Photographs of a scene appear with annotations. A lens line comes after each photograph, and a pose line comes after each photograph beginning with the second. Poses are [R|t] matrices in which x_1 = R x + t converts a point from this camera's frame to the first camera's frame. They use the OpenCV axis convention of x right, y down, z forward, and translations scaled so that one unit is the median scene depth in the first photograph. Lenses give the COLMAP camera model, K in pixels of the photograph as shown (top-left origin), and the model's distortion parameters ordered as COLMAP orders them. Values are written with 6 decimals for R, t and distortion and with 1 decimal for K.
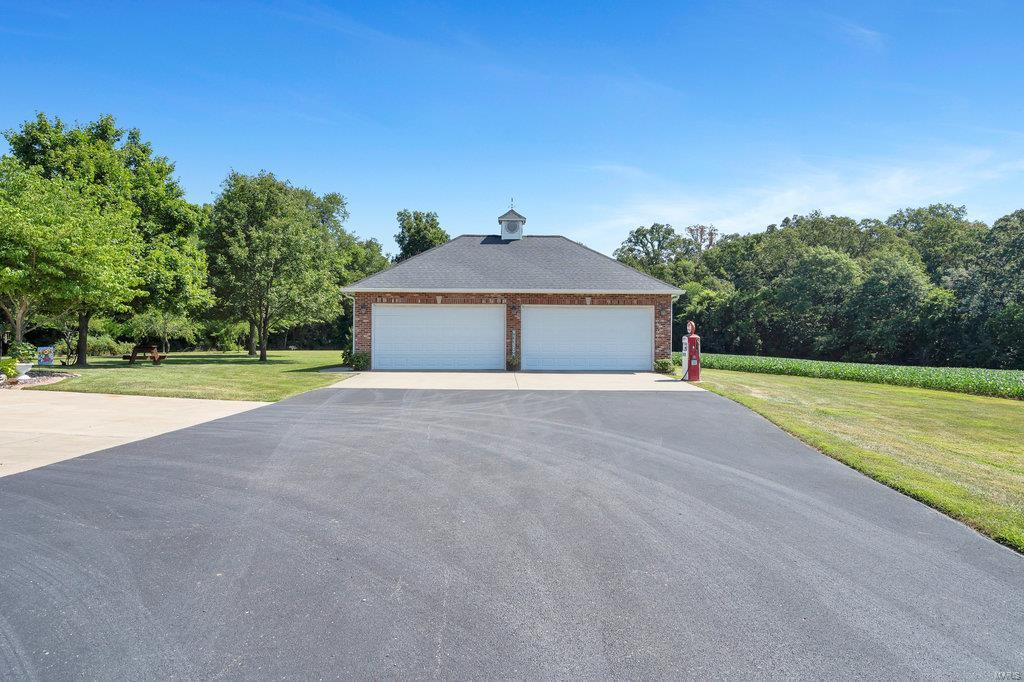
lens RADIAL K [[601.9, 0, 510.4], [0, 601.9, 336.8], [0, 0, 1]] dist [-0.000595, -0.003360]
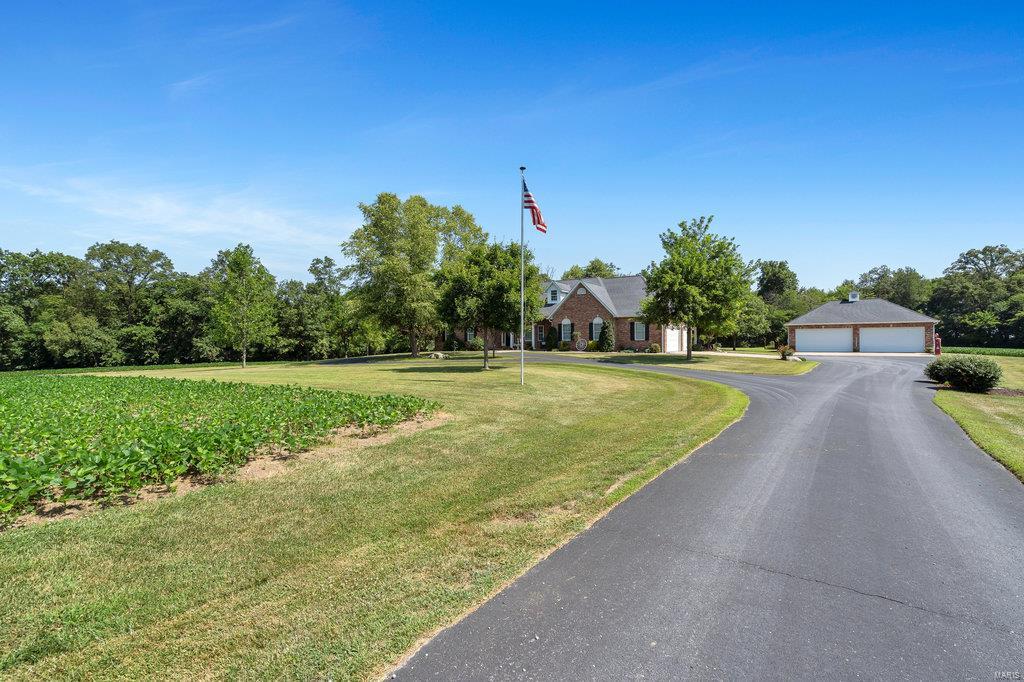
lens RADIAL K [[473.0, 0, 520.3], [0, 473.0, 346.5], [0, 0, 1]] dist [0.017950, 0.000712]
pose [[0.833660, -0.006770, -0.552237, -0.055517], [0.013582, 0.999874, 0.008245, -0.006283], [0.552111, -0.014374, 0.833647, -1.316703]]
